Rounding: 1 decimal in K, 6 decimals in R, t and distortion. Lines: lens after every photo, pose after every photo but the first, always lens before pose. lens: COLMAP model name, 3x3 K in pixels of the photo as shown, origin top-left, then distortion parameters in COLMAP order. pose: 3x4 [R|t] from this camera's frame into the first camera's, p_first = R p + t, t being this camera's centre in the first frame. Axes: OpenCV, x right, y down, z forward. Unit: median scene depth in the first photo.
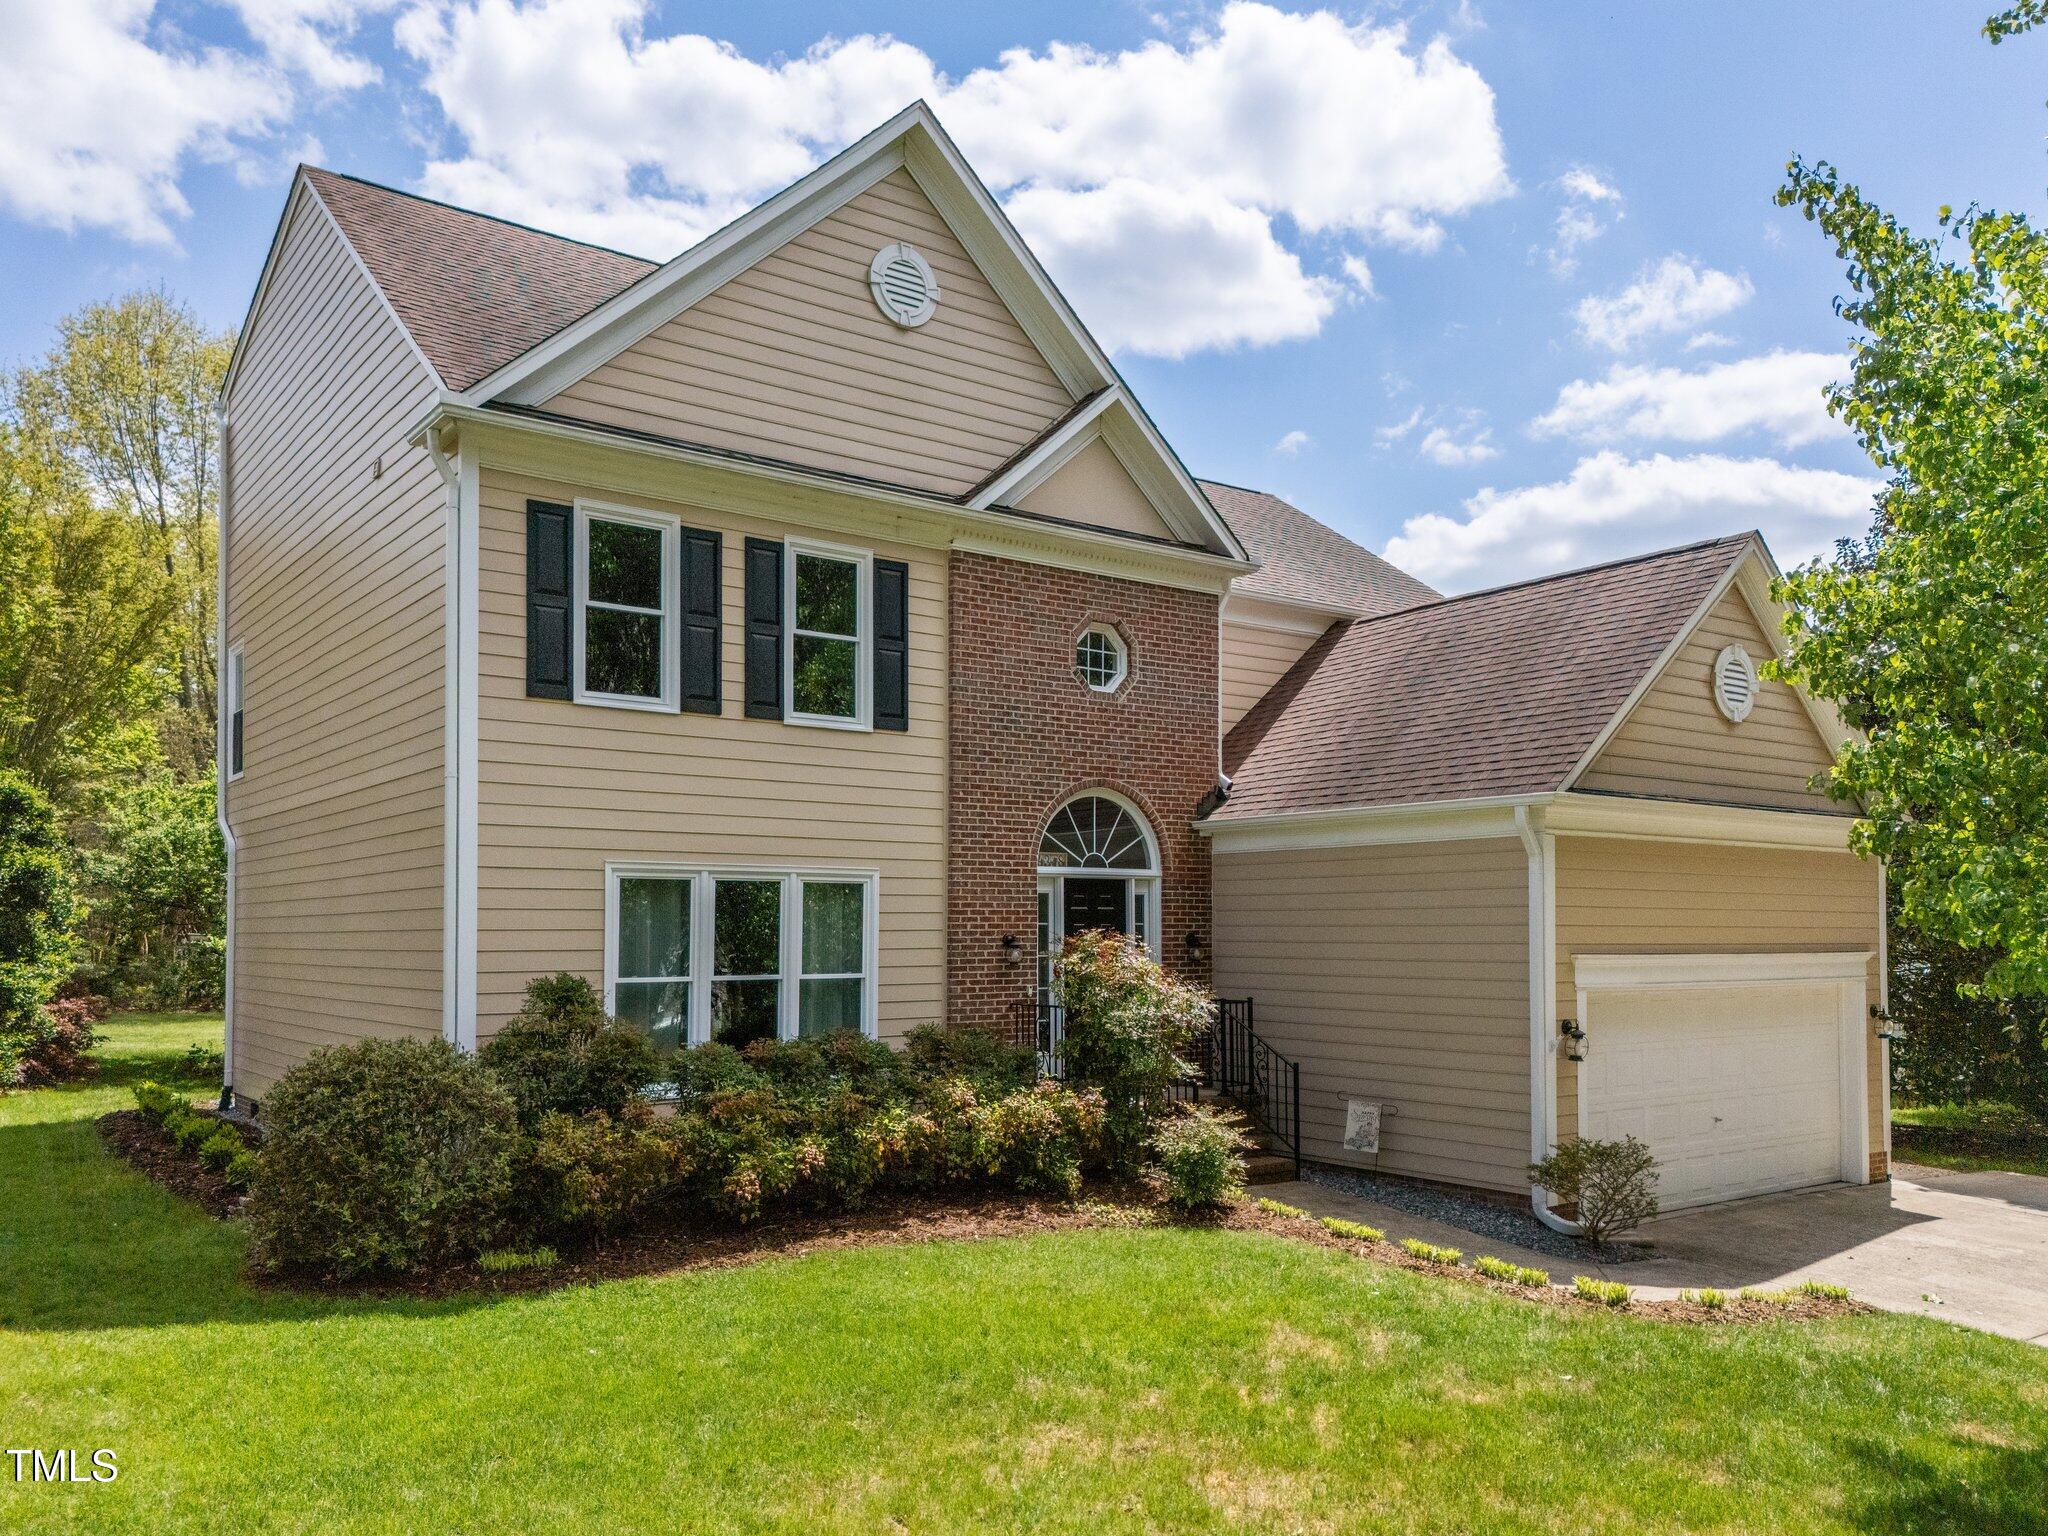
lens RADIAL K [[1553.5, 0, 991.0], [0, 1553.5, 860.0], [0, 0, 1]] dist [0.097988, -0.126060]
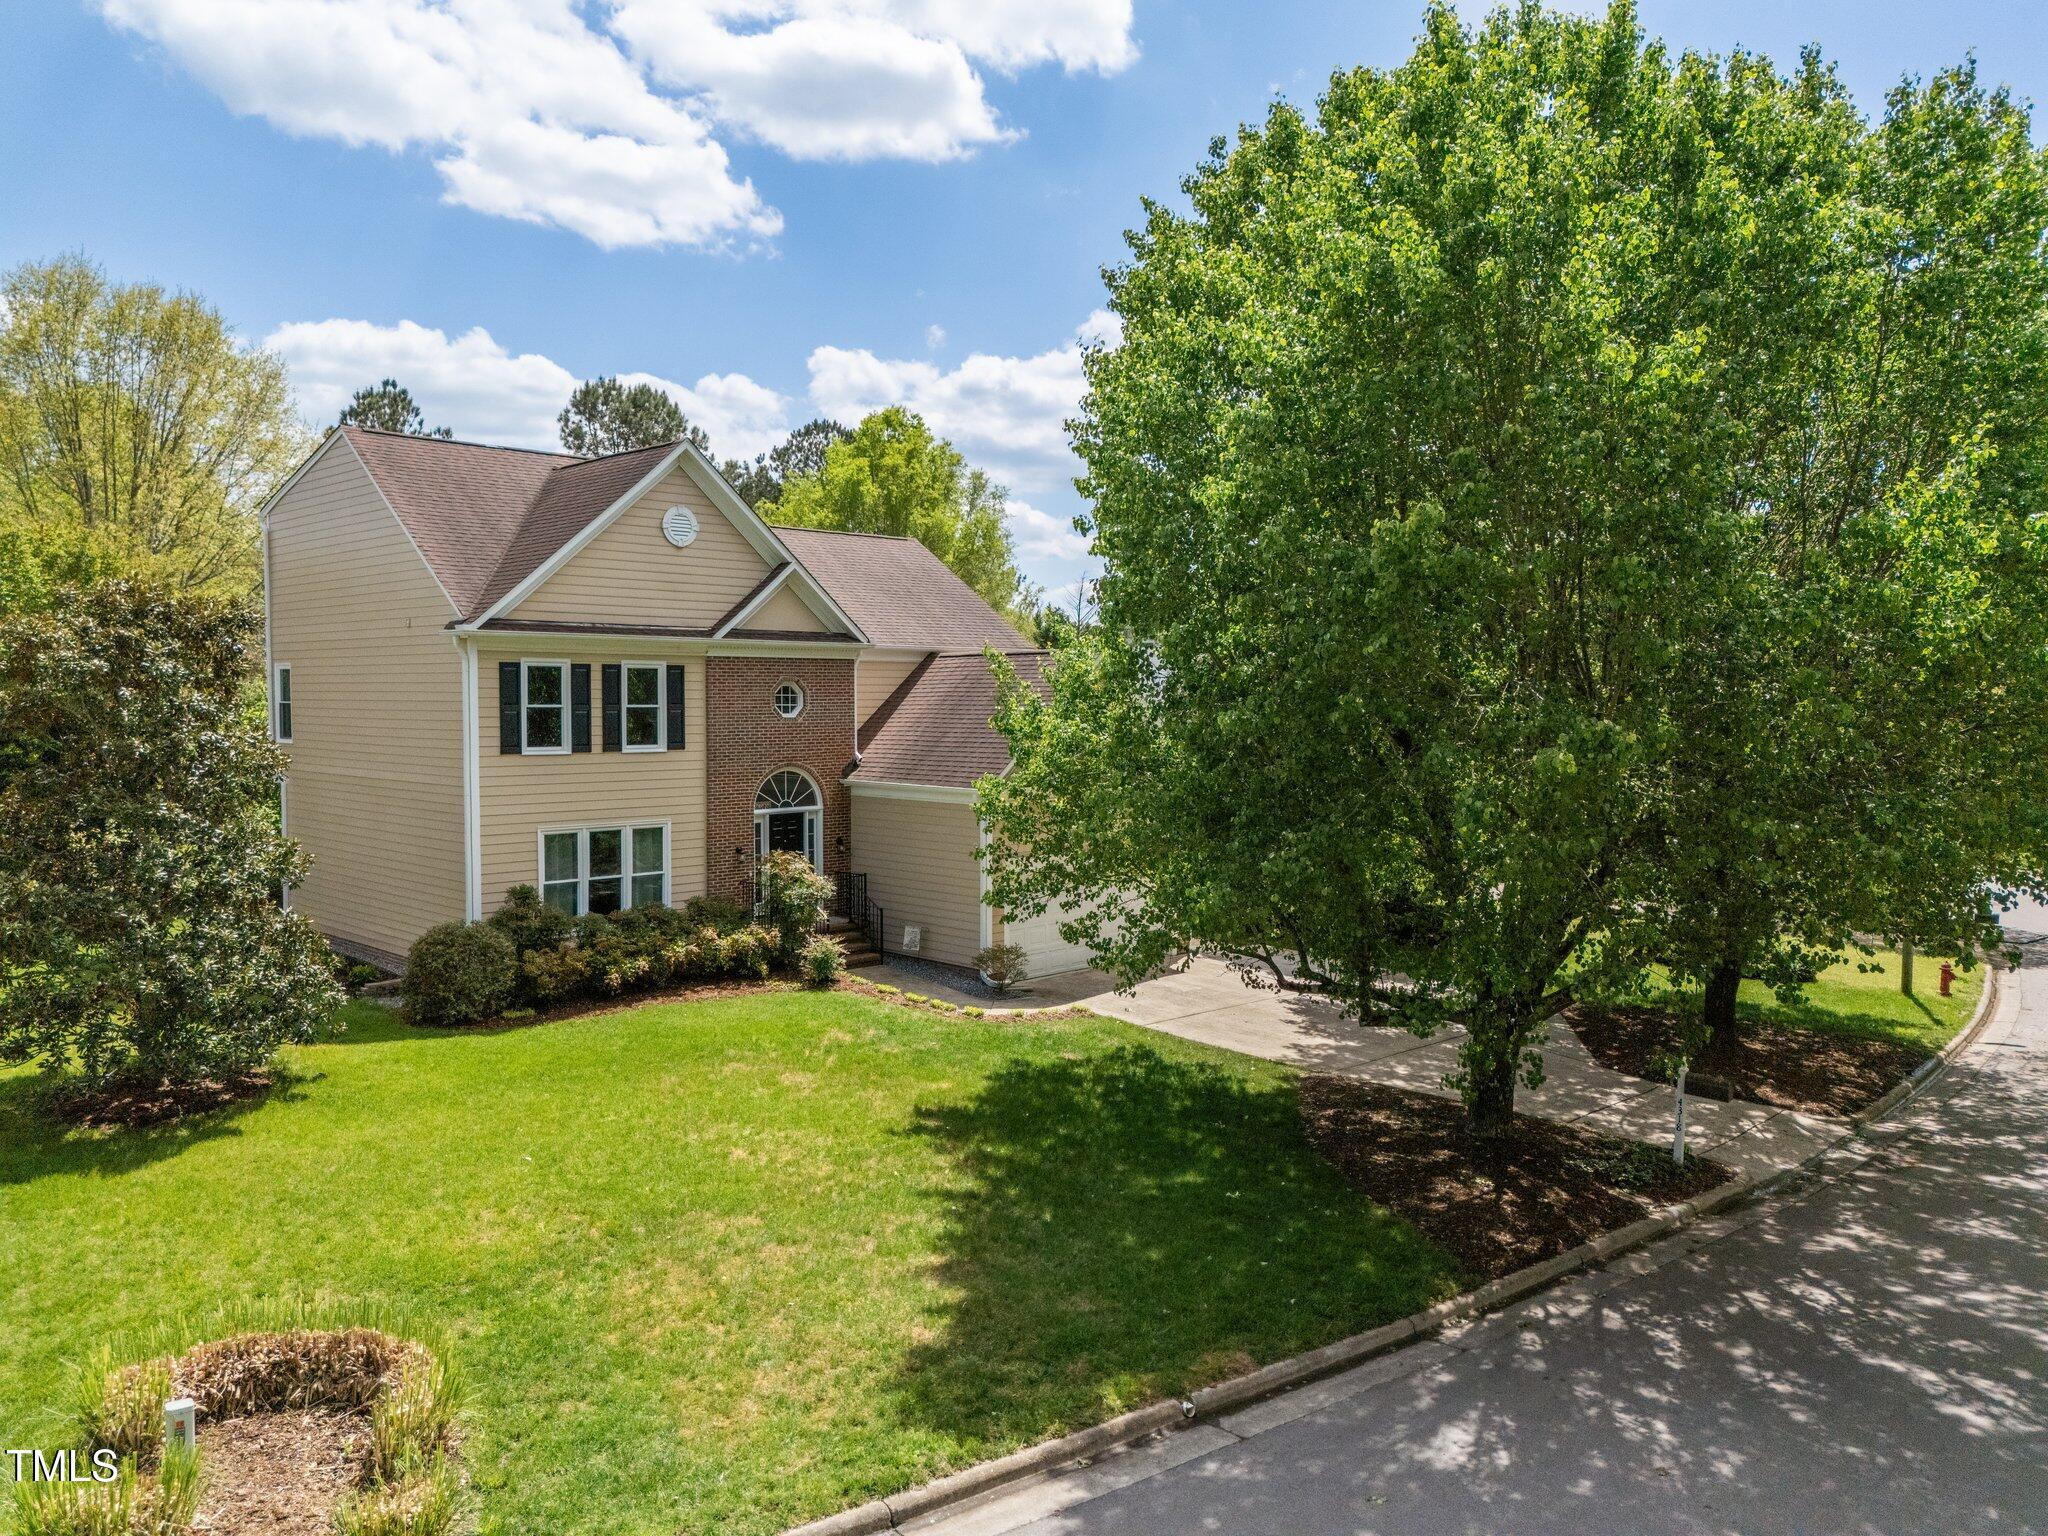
lens RADIAL K [[1509.0, 0, 1024.0], [0, 1509.0, 768.0], [0, 0, 1]] dist [0.027101, -0.006249]
pose [[0.987606, -0.004404, 0.156891, 0.078306], [-0.011025, 0.995191, 0.097334, -0.276459], [-0.156565, -0.097858, 0.982808, -1.065684]]
